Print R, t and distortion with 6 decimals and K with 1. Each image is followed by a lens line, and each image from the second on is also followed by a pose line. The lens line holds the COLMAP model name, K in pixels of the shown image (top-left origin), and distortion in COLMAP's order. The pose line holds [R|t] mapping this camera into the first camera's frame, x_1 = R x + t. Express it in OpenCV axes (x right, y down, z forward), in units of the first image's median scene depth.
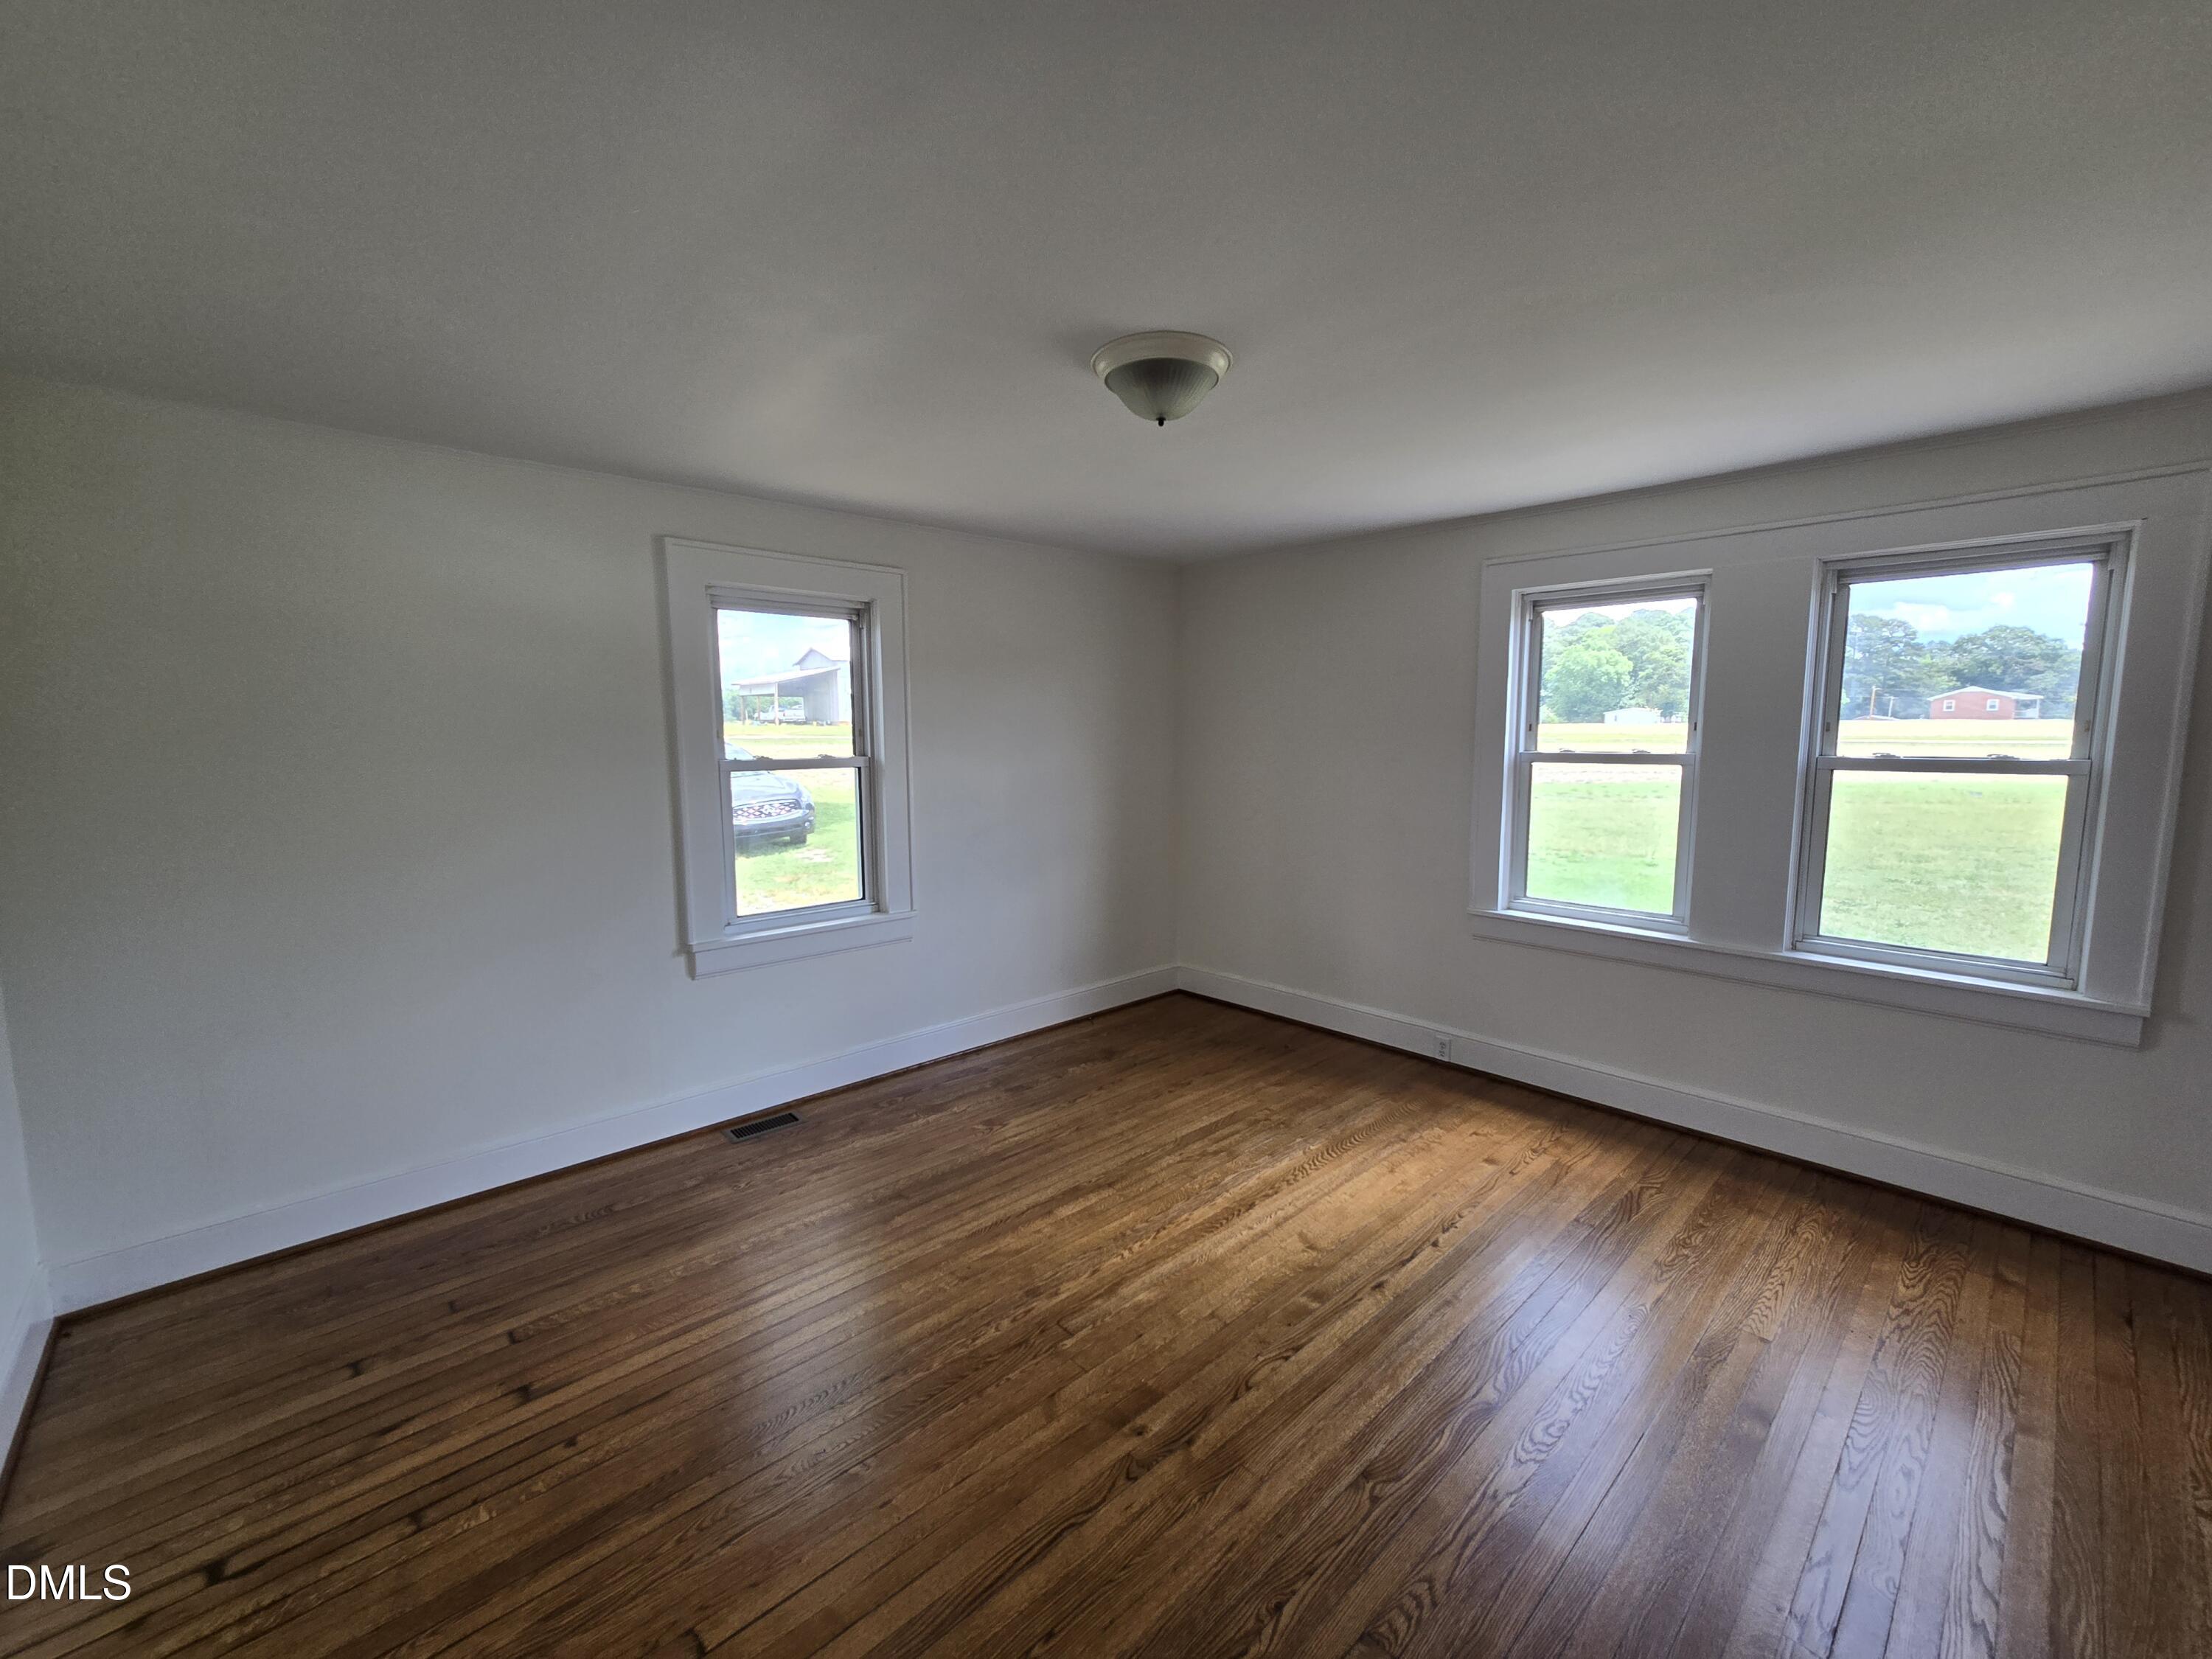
lens RADIAL K [[902.7, 0, 1105.8], [0, 902.7, 829.0], [0, 0, 1]] dist [-0.004859, -0.000241]
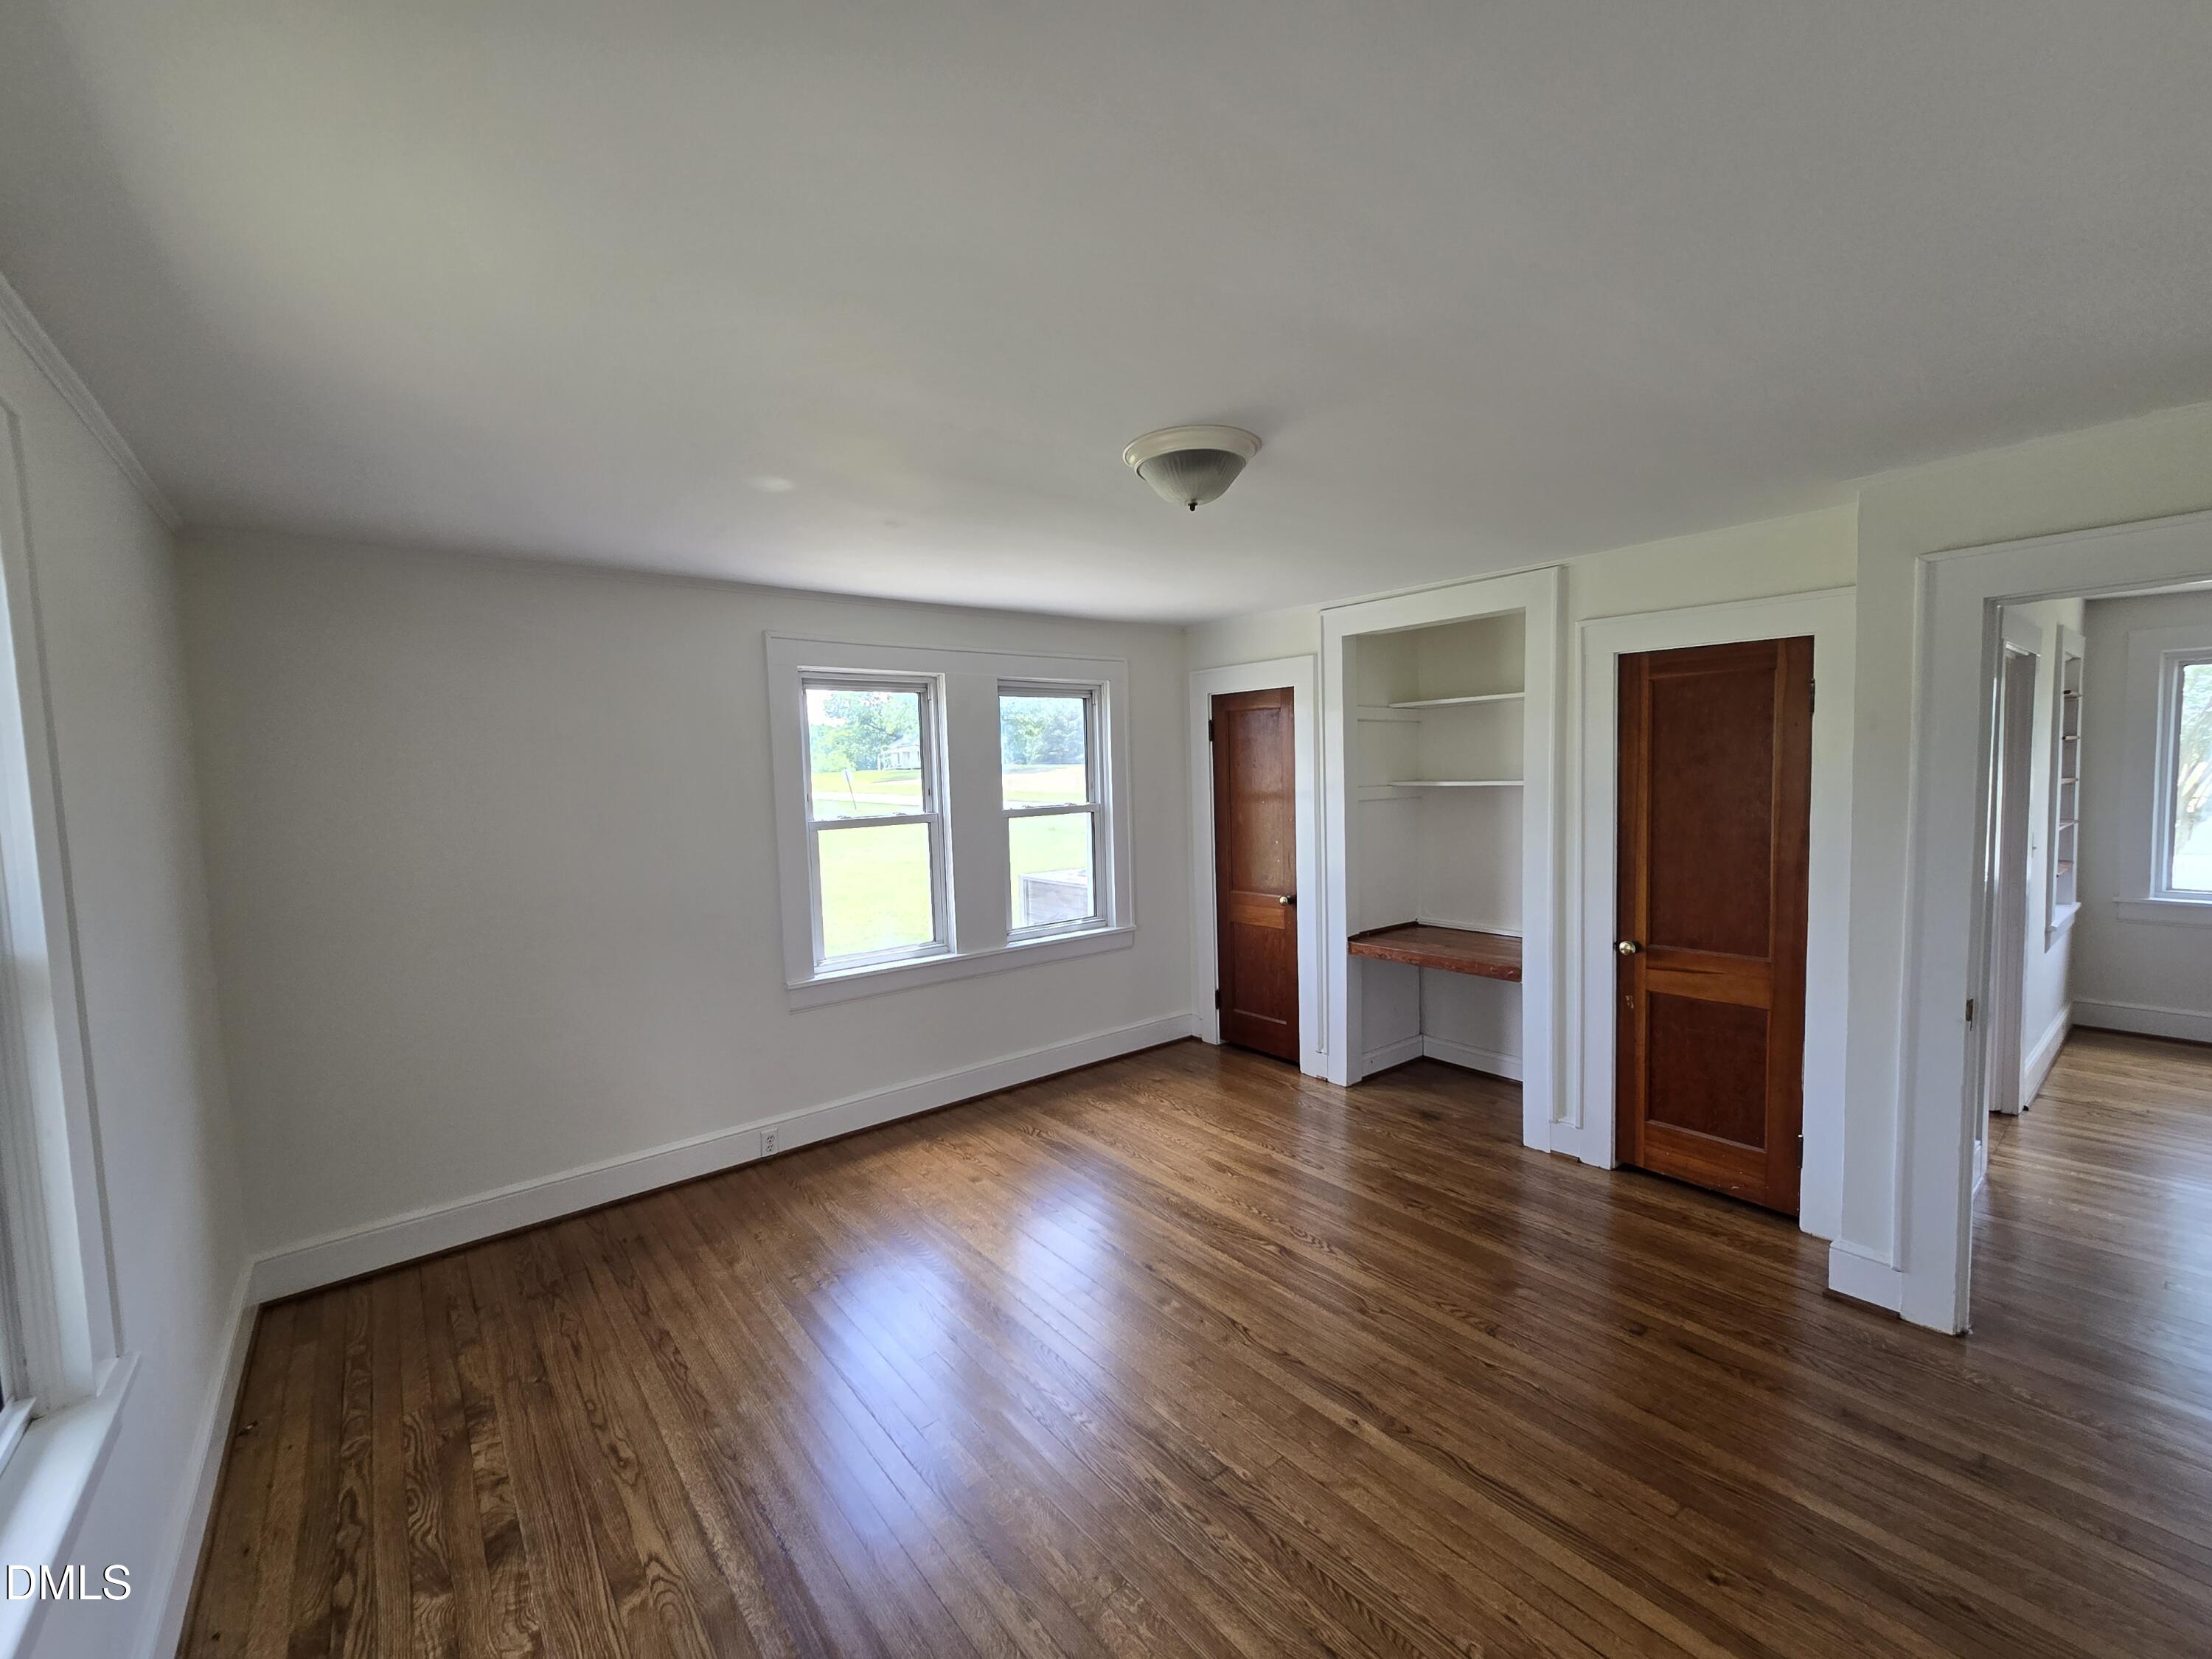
lens RADIAL K [[902.7, 0, 1105.5], [0, 902.7, 830.4], [0, 0, 1]] dist [-0.004859, -0.000241]
pose [[0.077206, -0.069220, 0.994609, -0.630497], [0.141750, 0.988215, 0.057772, -0.100171], [-0.986887, 0.136526, 0.086109, 0.665873]]
